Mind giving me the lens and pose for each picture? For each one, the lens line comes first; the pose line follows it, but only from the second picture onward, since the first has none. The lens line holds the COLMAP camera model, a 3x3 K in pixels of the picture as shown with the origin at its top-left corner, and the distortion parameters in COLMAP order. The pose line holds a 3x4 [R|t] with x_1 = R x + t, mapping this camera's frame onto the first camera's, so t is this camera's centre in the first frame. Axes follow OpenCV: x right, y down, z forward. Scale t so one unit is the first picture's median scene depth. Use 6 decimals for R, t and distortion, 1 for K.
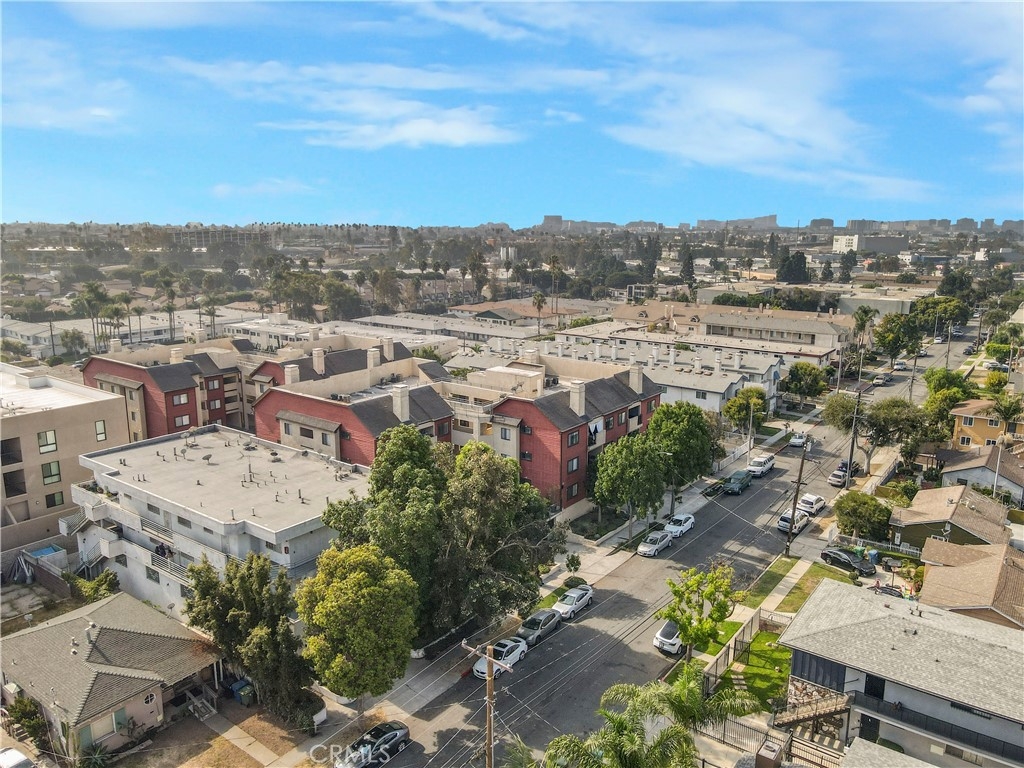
lens RADIAL K [[766.8, 0, 516.9], [0, 766.8, 381.8], [0, 0, 1]] dist [0.002770, 0.015103]
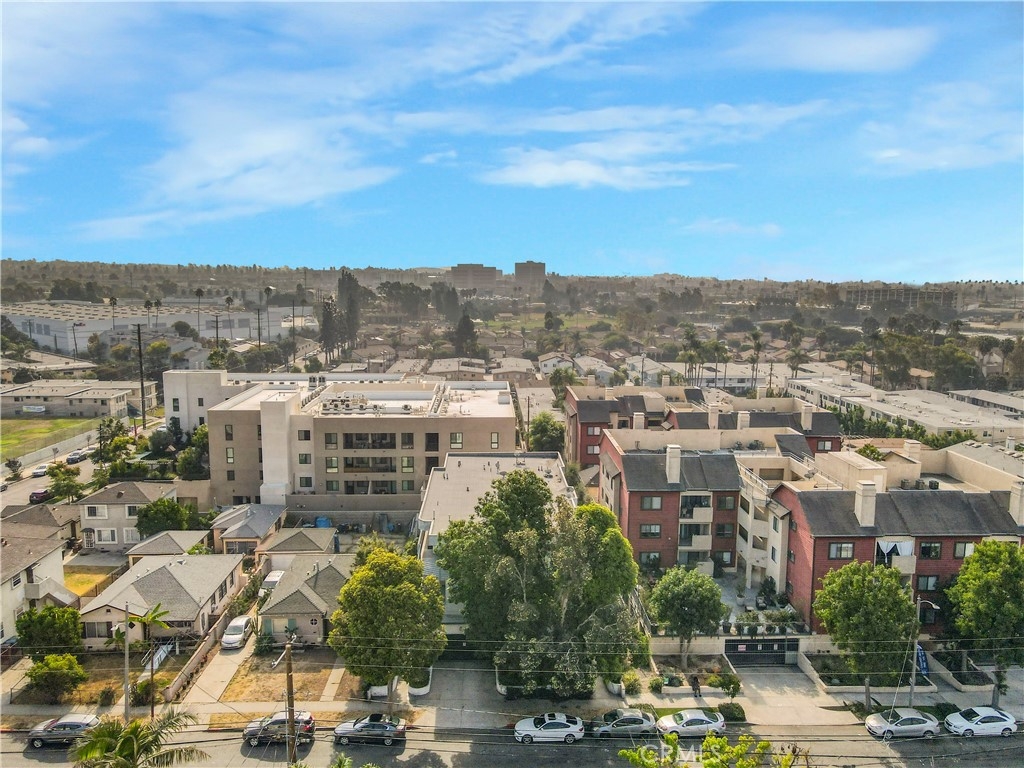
lens RADIAL K [[766.8, 0, 513.6], [0, 766.8, 385.9], [0, 0, 1]] dist [0.002770, 0.015103]
pose [[0.618440, 0.114124, -0.777501, 0.455441], [-0.166964, 0.985891, 0.011906, -0.045536], [0.767890, 0.122451, 0.628769, 0.222404]]
